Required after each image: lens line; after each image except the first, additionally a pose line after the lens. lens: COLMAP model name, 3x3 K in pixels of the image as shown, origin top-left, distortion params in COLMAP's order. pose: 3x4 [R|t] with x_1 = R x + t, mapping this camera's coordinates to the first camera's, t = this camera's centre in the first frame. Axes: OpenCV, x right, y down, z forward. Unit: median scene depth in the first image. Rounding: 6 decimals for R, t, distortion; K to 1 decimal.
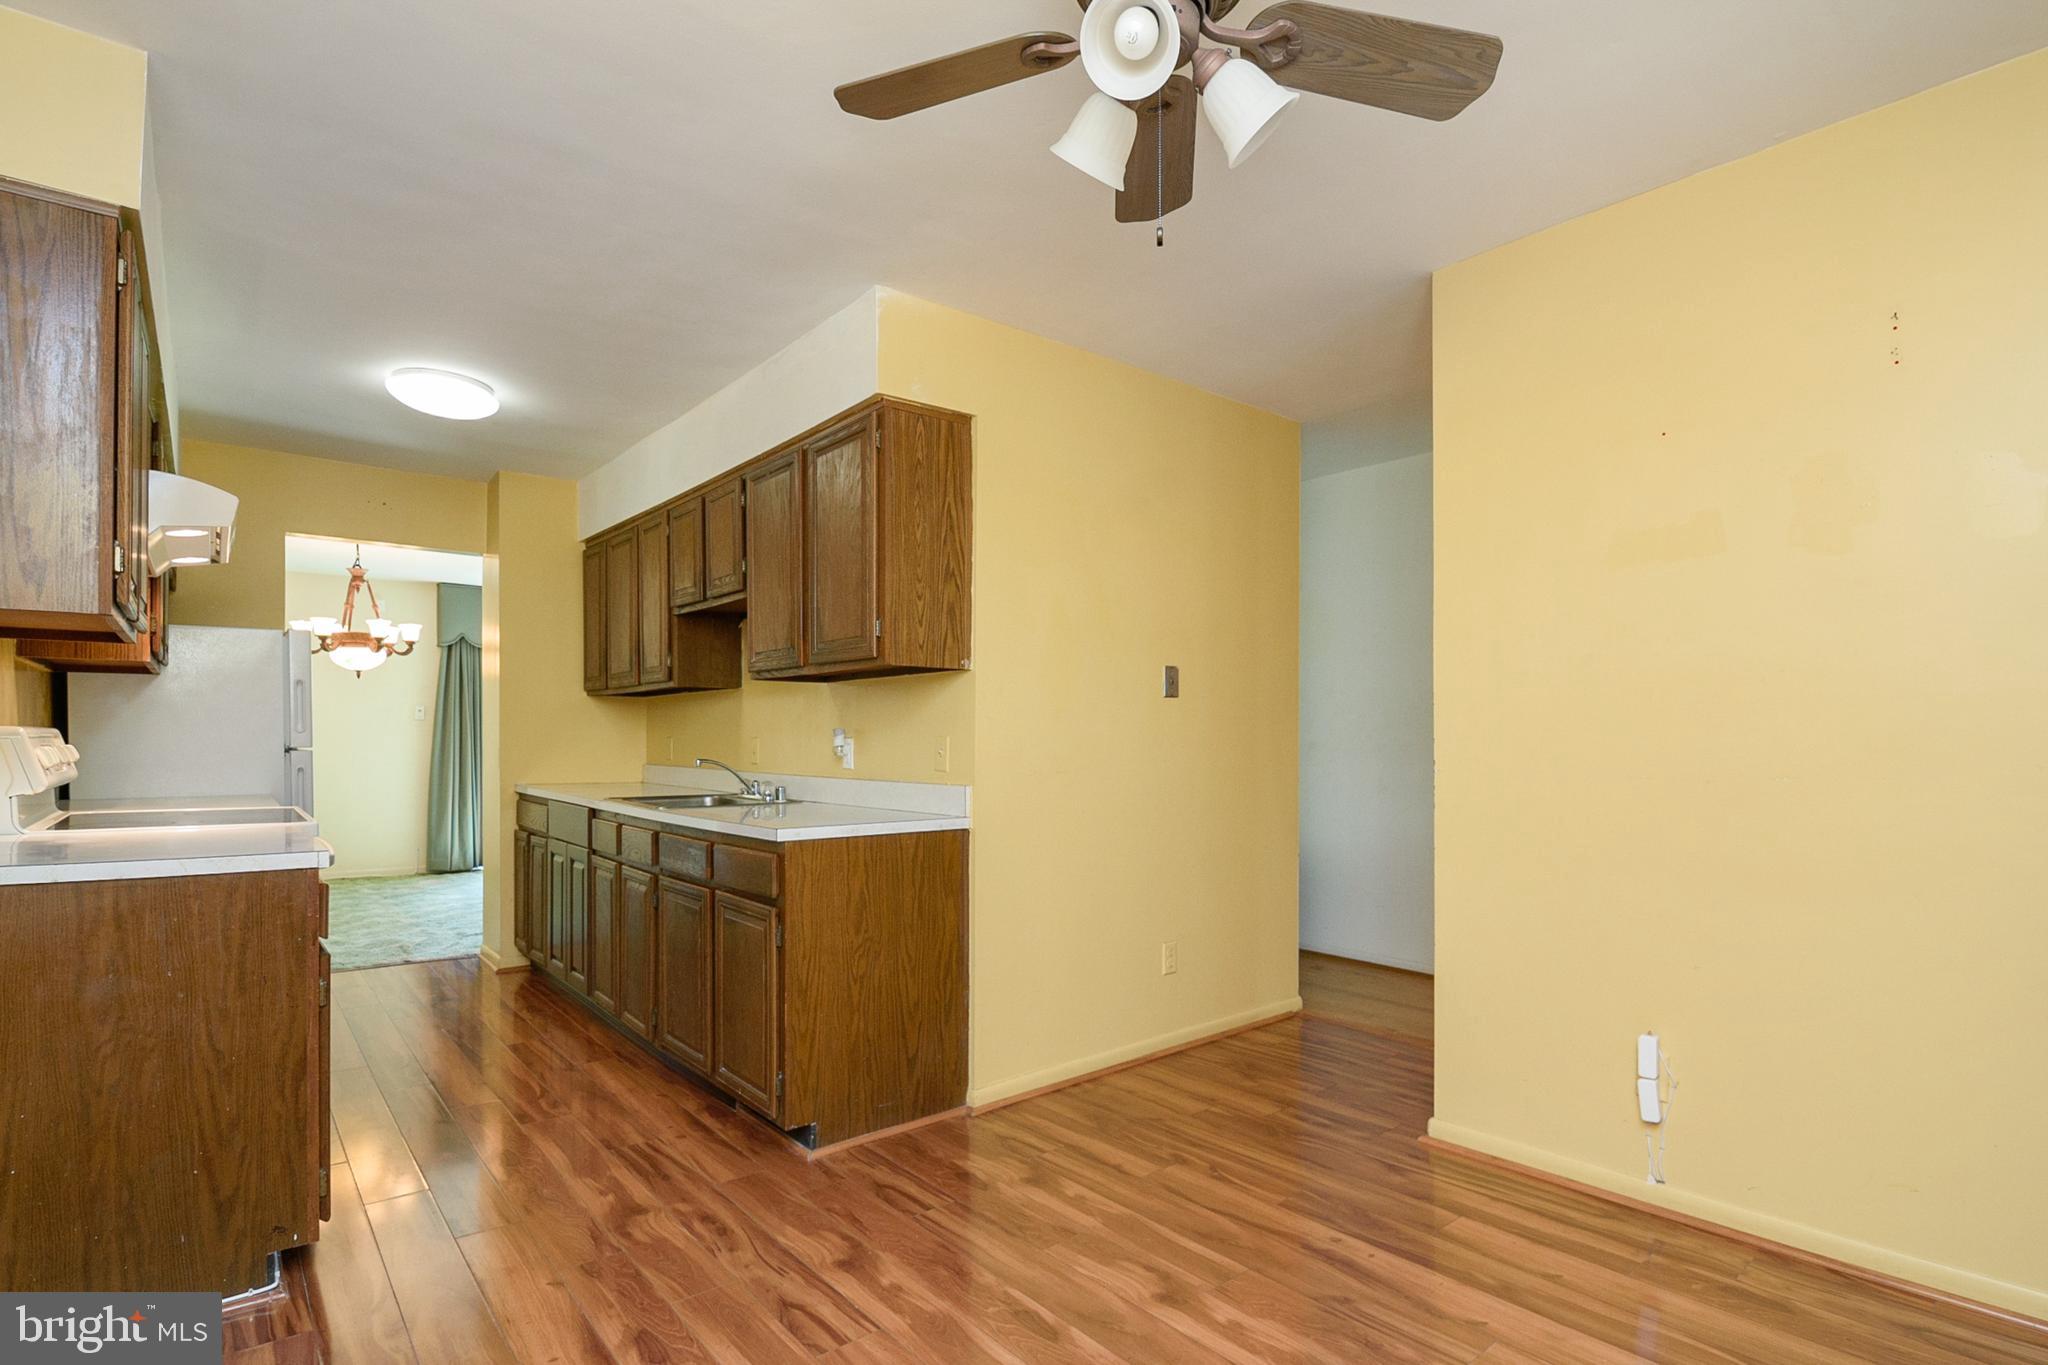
lens RADIAL K [[1015.8, 0, 1031.9], [0, 1015.8, 731.7], [0, 0, 1]] dist [0.000583, -0.006937]
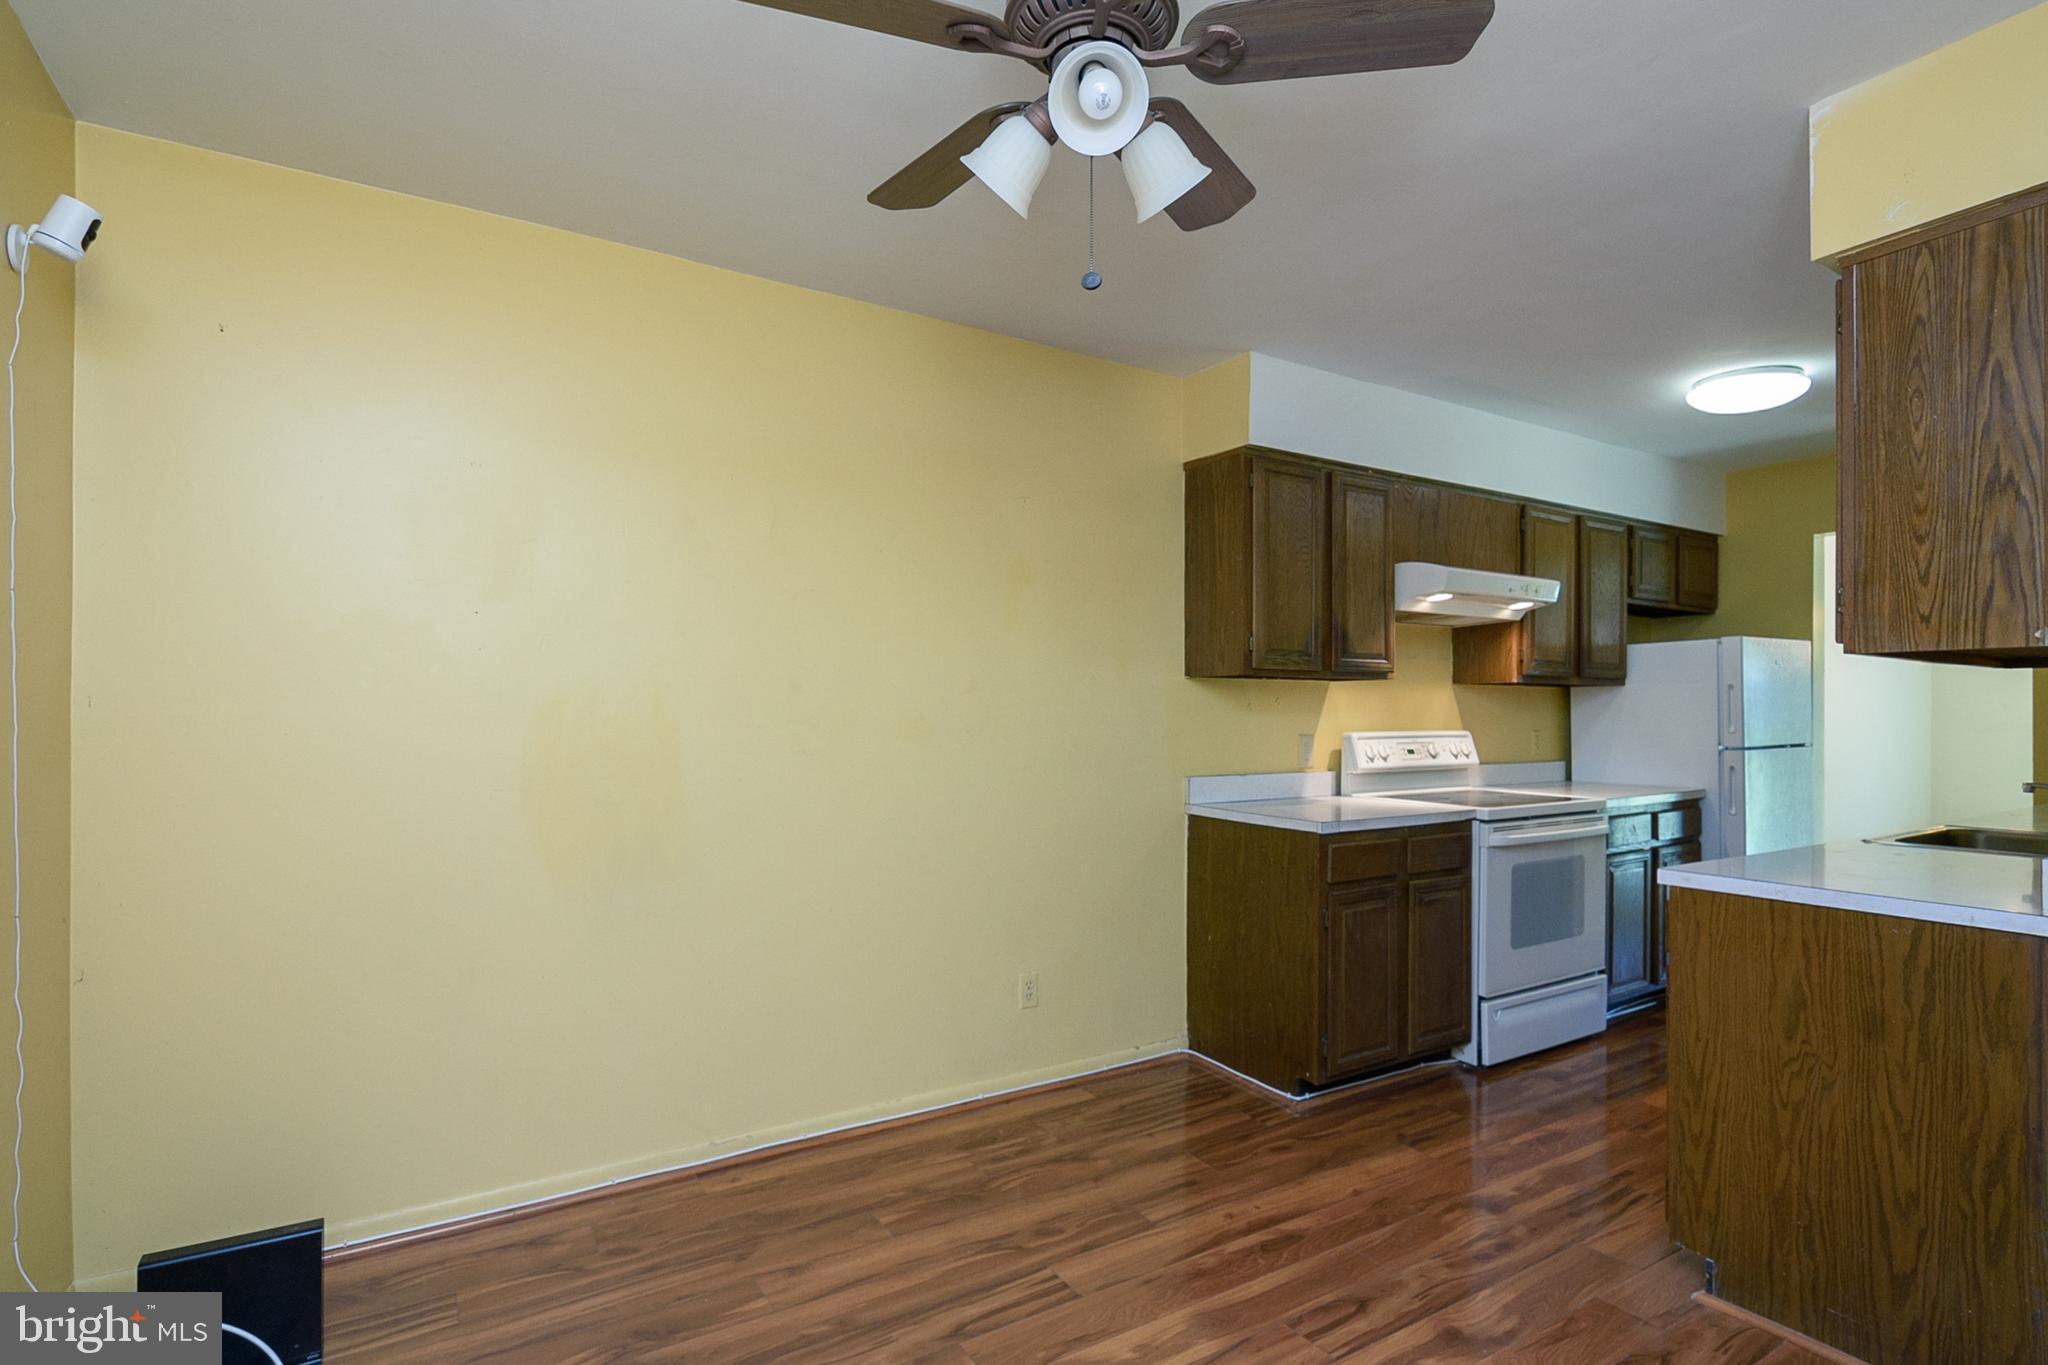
lens RADIAL K [[994.0, 0, 1028.4], [0, 994.0, 711.7], [0, 0, 1]] dist [0.000734, -0.000617]
pose [[-0.129760, -0.004800, -0.991534, 0.566733], [0.001084, 0.999987, -0.004983, -0.025543], [0.991545, -0.001721, -0.129753, 0.550345]]
